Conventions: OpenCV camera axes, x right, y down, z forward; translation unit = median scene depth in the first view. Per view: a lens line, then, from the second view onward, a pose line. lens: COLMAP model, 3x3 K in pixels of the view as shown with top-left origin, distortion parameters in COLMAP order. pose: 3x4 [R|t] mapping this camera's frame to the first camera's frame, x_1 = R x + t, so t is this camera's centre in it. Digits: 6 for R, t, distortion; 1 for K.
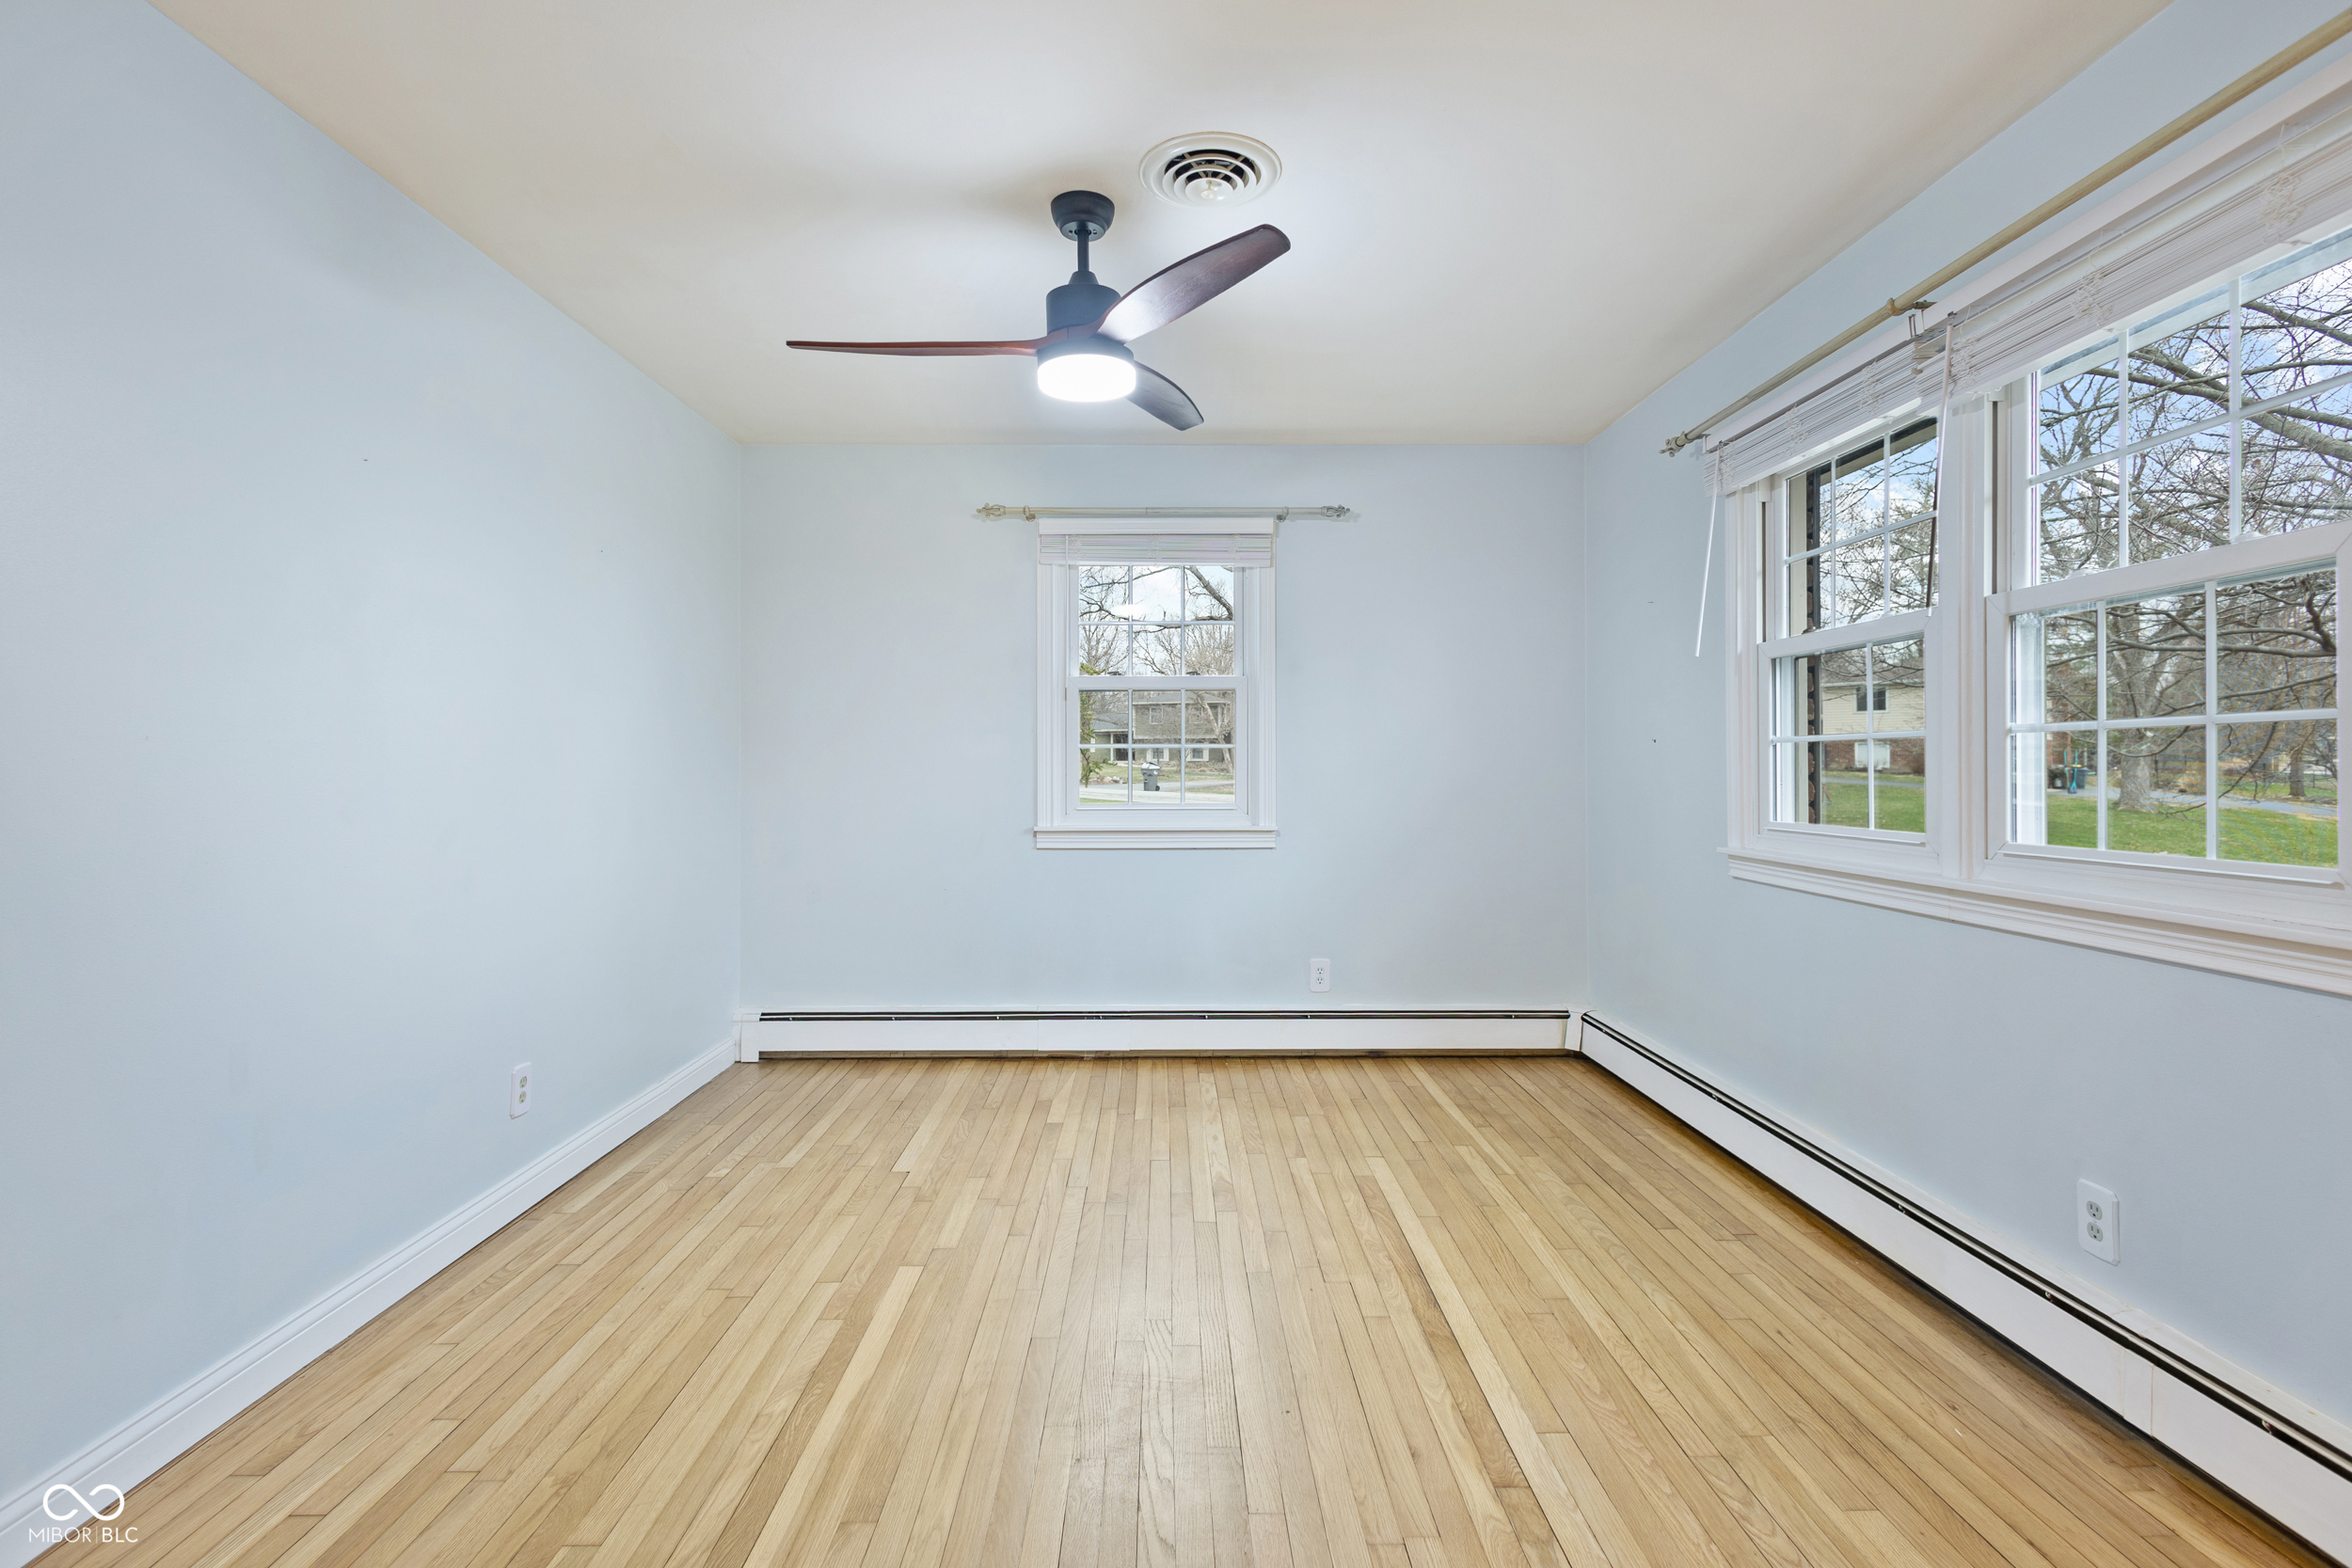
lens RADIAL K [[1103.6, 0, 1156.7], [0, 1103.6, 764.9], [0, 0, 1]] dist [-0.001013, -0.000461]
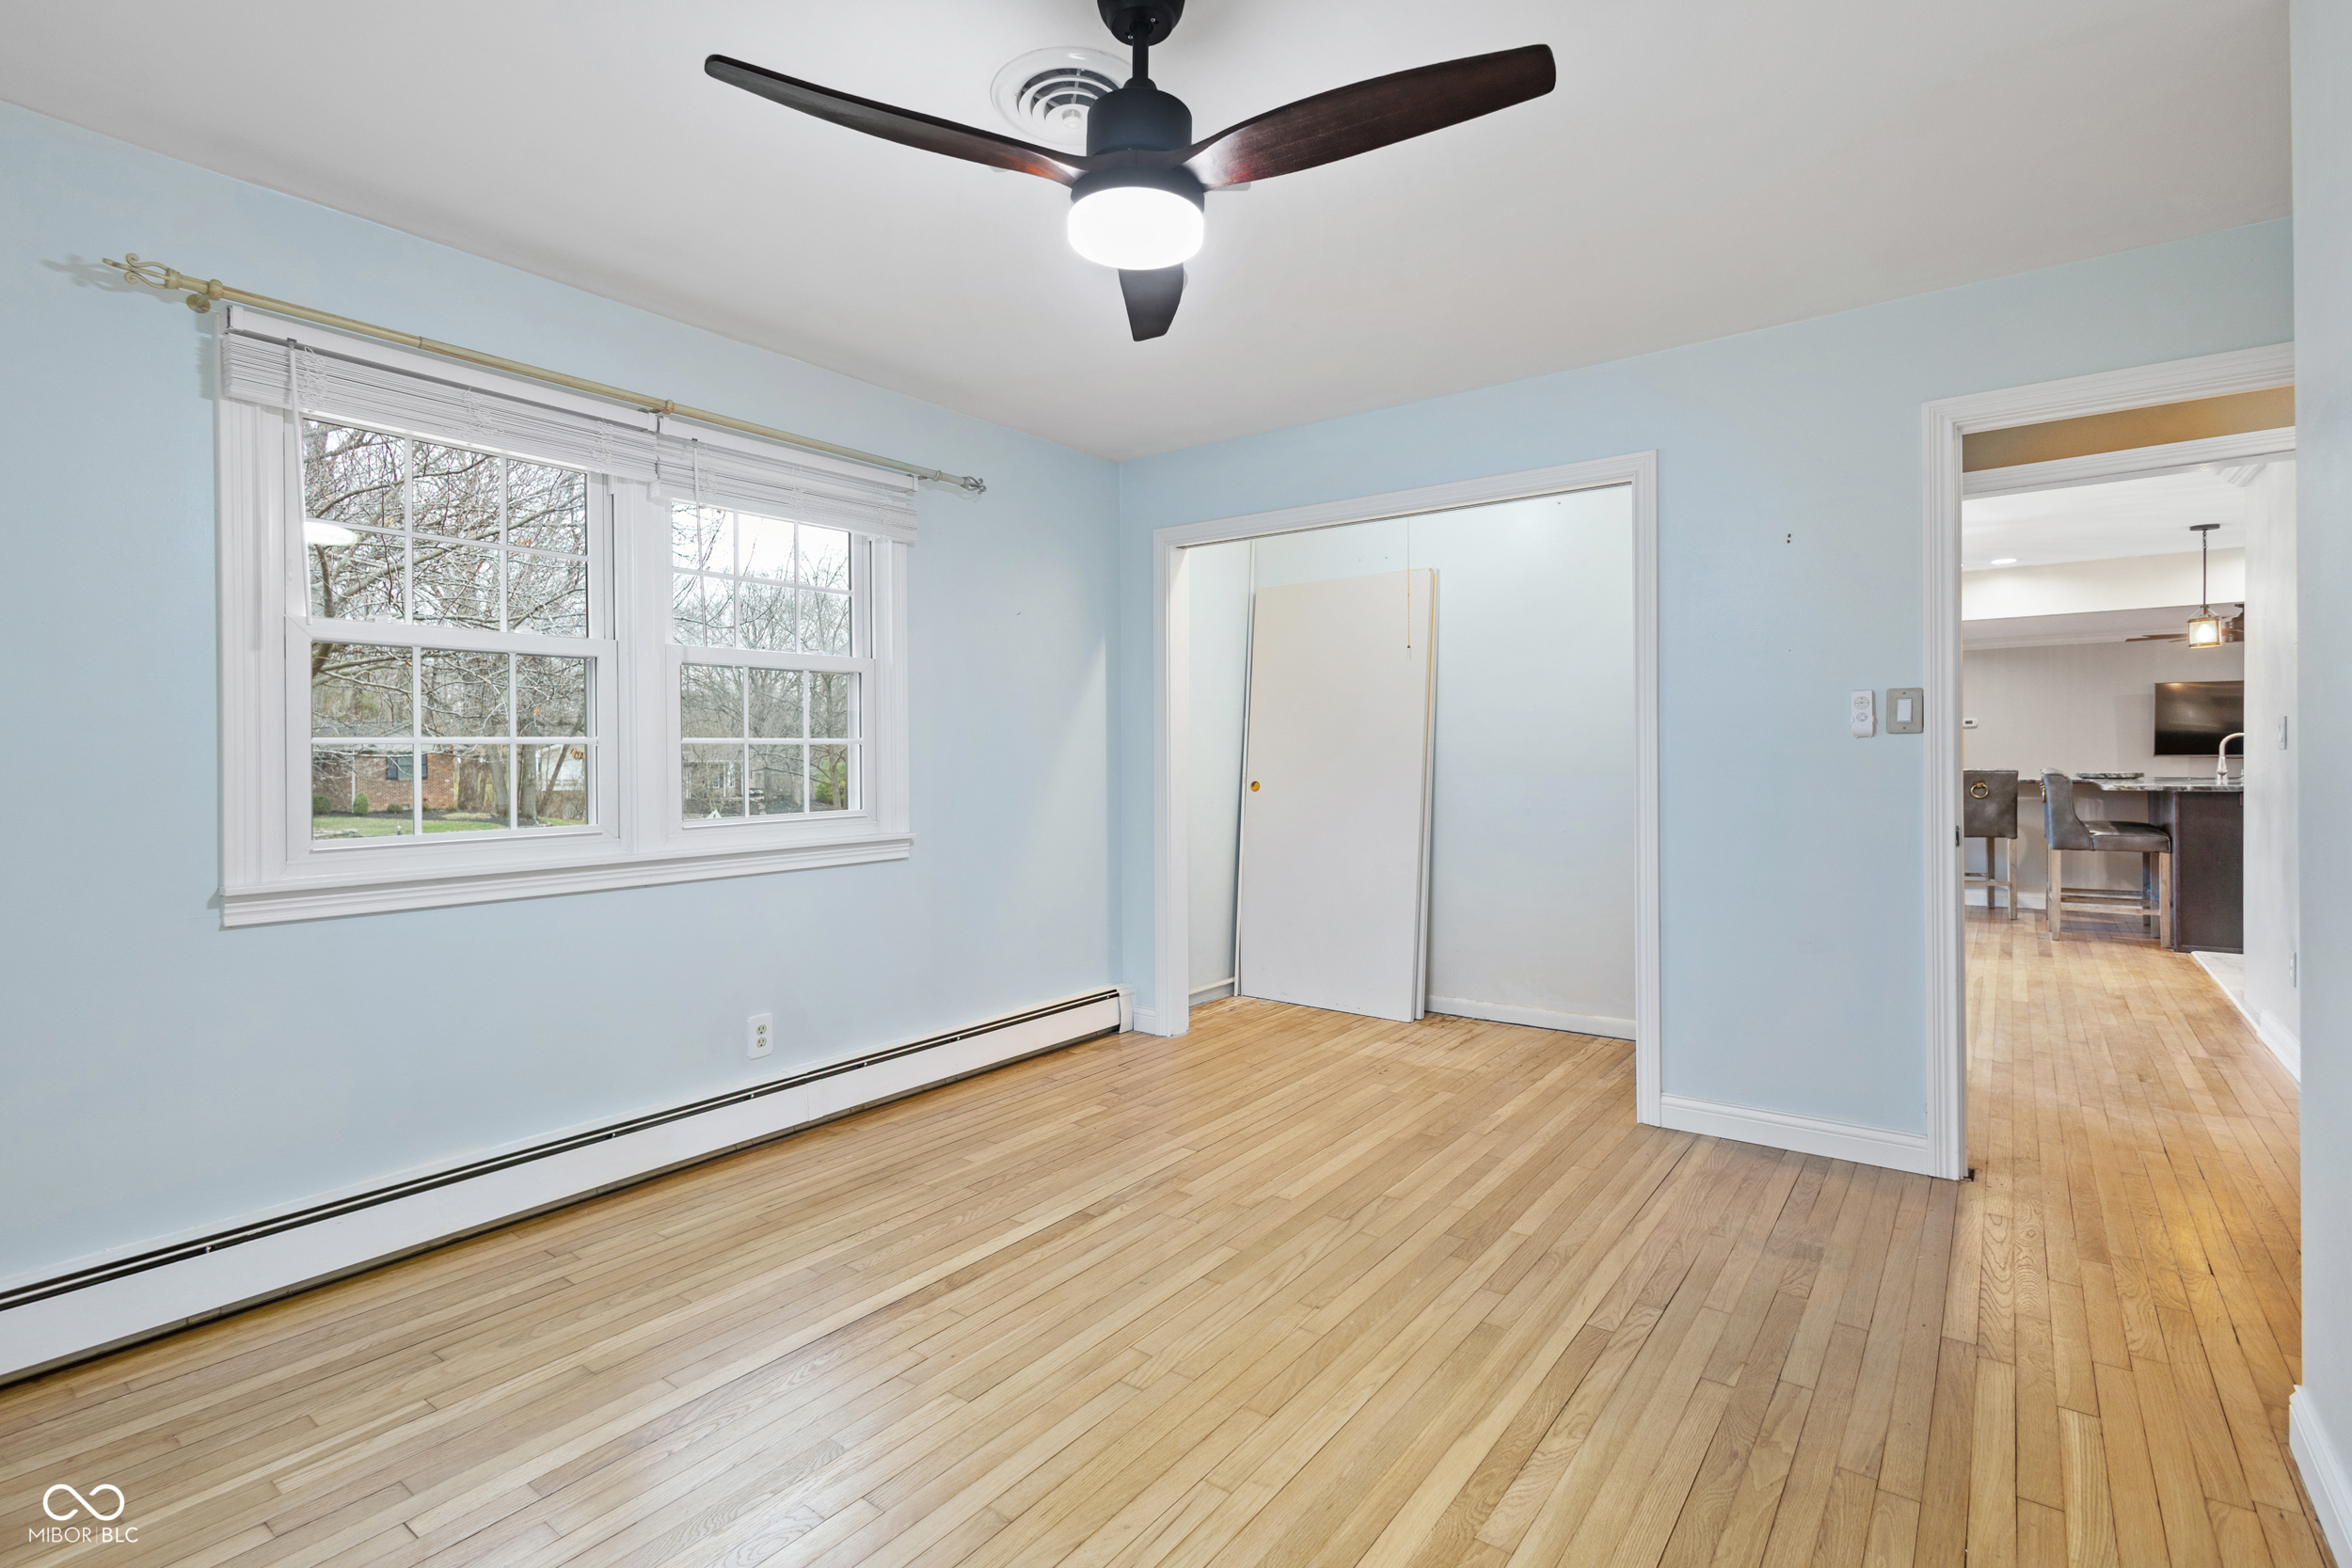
lens RADIAL K [[1103.6, 0, 1156.7], [0, 1103.6, 764.9], [0, 0, 1]] dist [-0.001013, -0.000461]
pose [[-0.797093, 0.007684, 0.603808, -0.577452], [0.011962, 0.999924, 0.003065, 0.003149], [-0.603738, 0.009666, -0.797124, 1.761823]]
